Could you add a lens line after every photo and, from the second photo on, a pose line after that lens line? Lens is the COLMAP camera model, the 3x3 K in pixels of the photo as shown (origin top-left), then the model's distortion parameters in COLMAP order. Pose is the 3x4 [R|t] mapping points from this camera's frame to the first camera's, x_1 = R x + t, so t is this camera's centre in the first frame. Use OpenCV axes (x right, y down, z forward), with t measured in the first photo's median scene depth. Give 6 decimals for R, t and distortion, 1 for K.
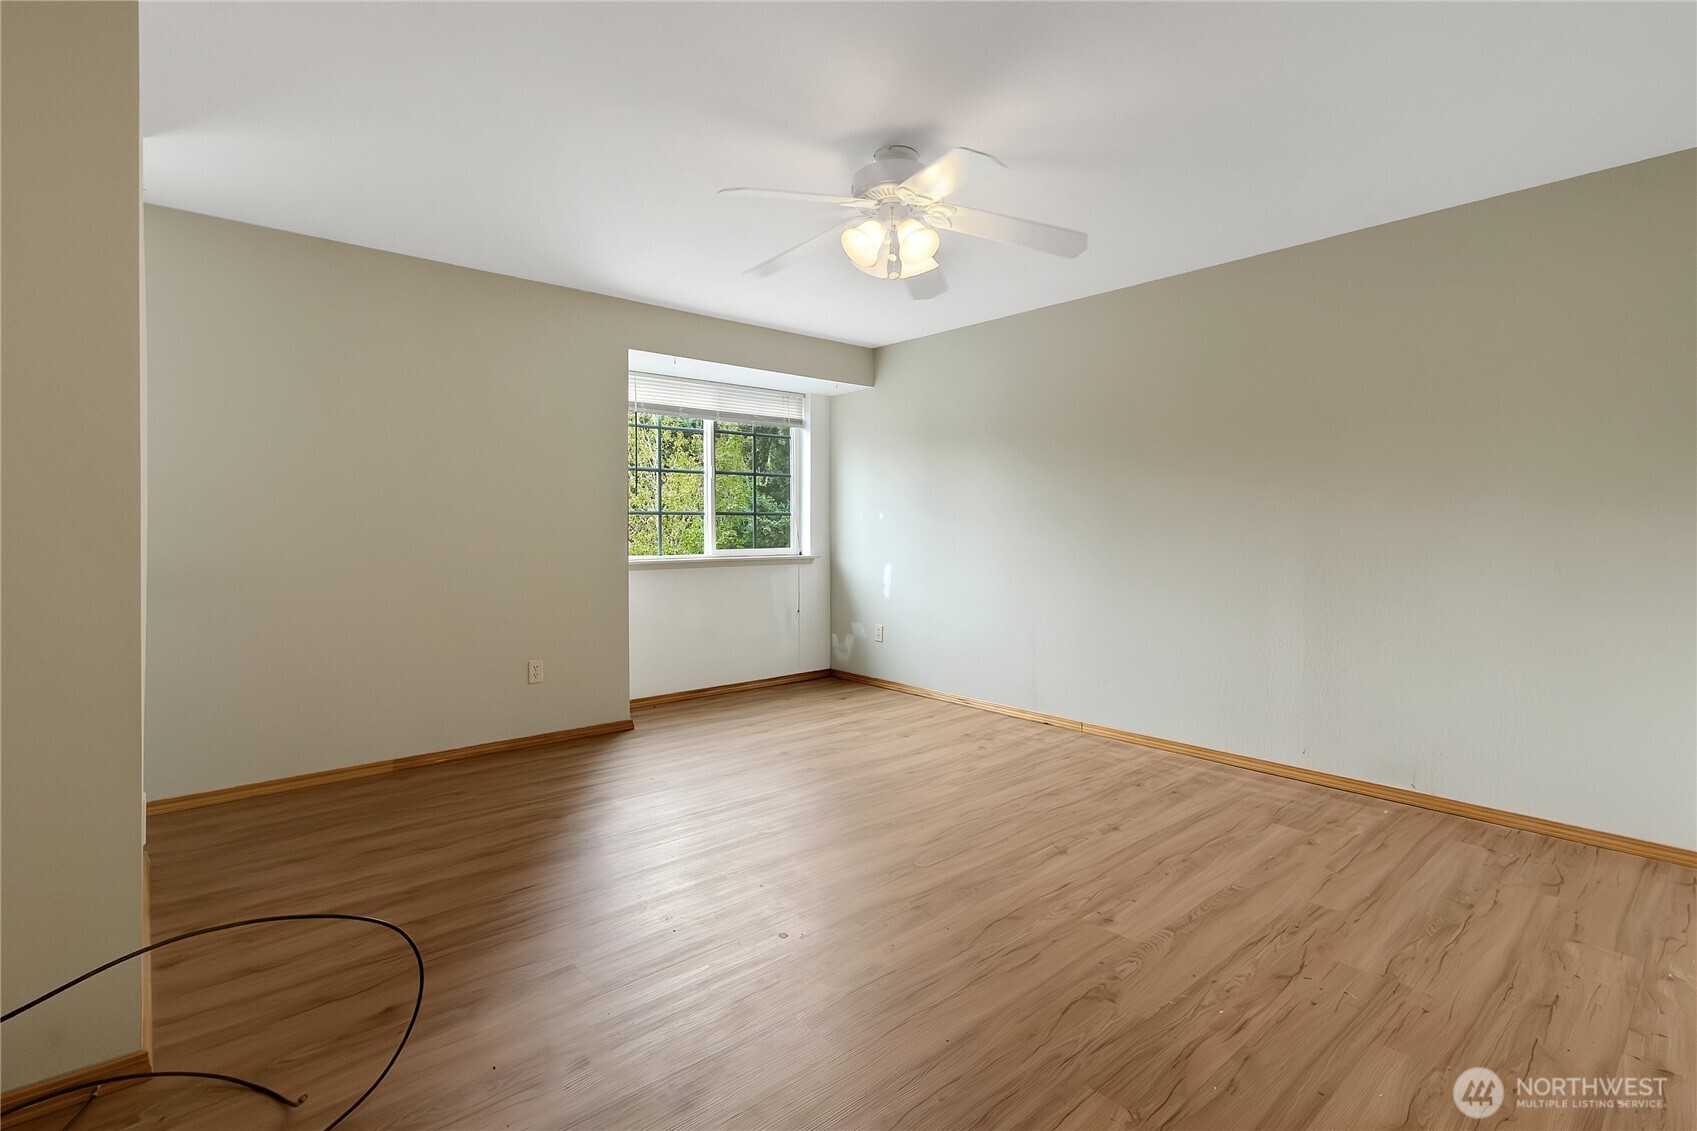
lens RADIAL K [[838.9, 0, 851.7], [0, 838.9, 534.8], [0, 0, 1]] dist [0.001548, 0.000345]
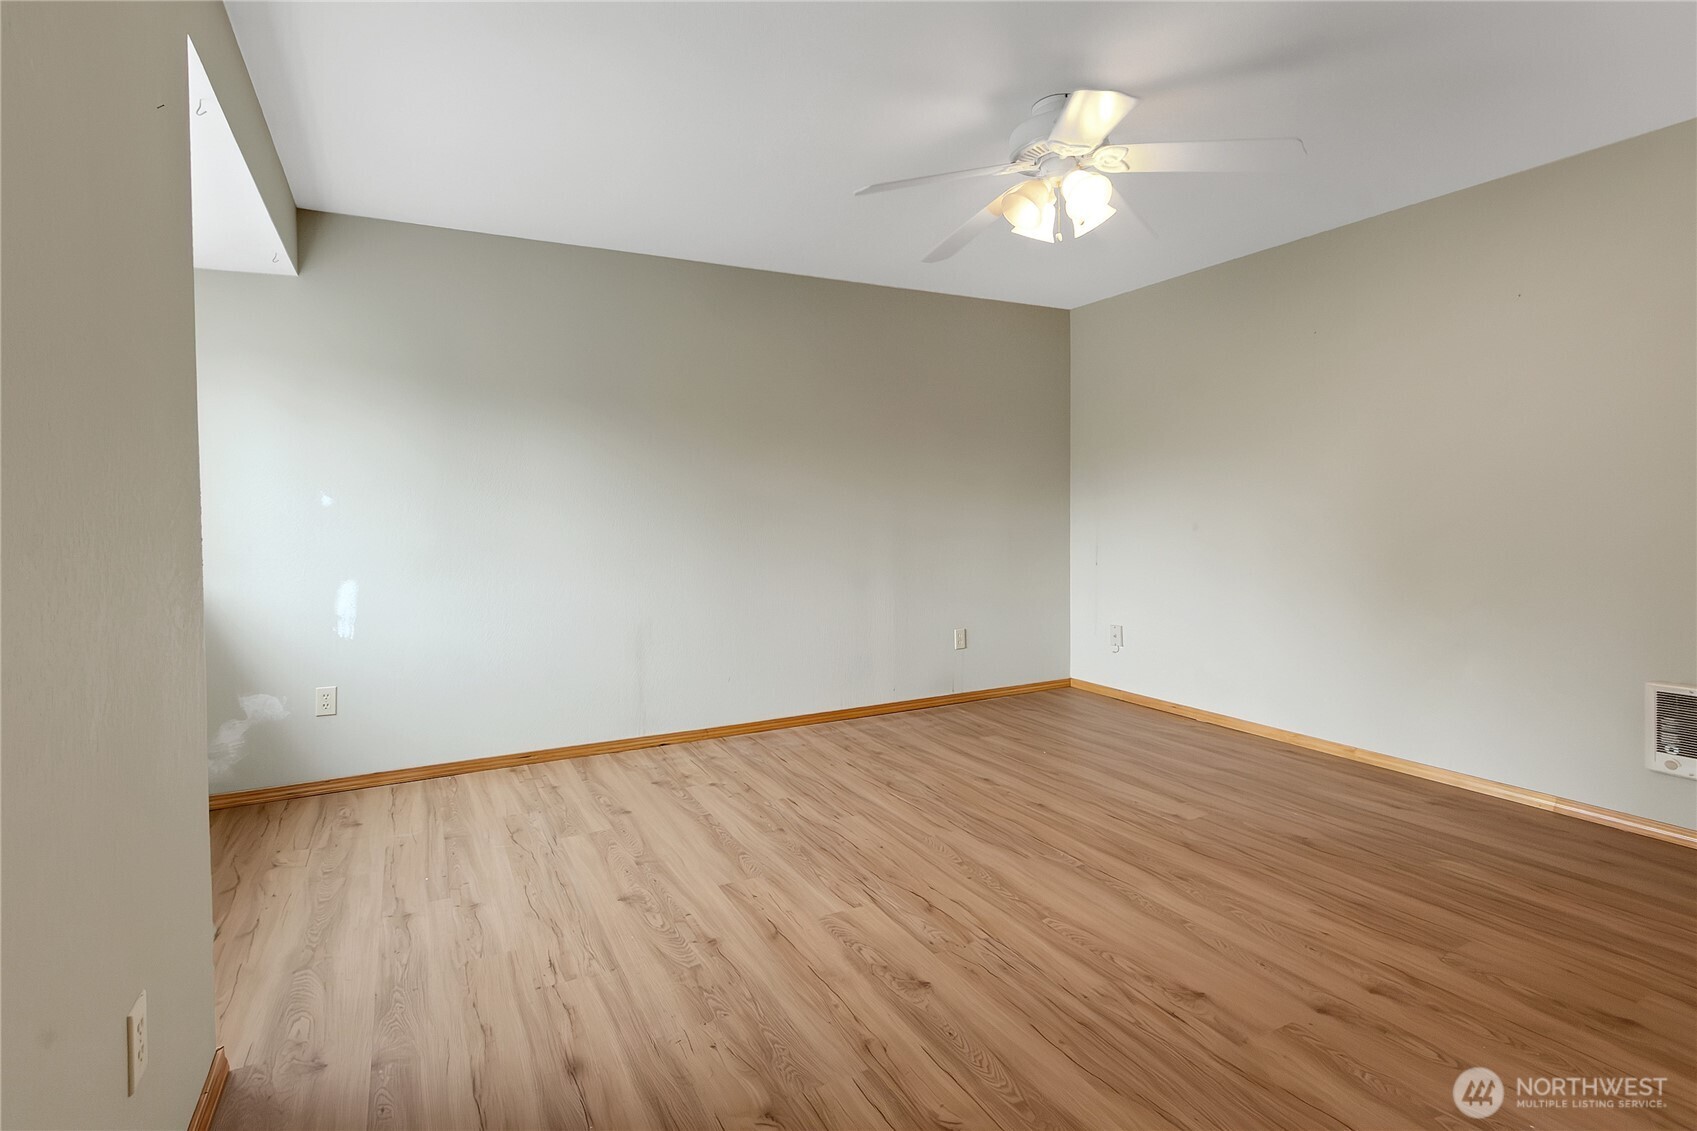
lens RADIAL K [[838.9, 0, 851.7], [0, 838.9, 534.8], [0, 0, 1]] dist [0.001548, 0.000345]
pose [[0.228704, -0.048834, 0.972270, -0.761715], [0.022526, 0.998739, 0.044864, -0.027309], [-0.973235, 0.011641, 0.229516, 0.876296]]
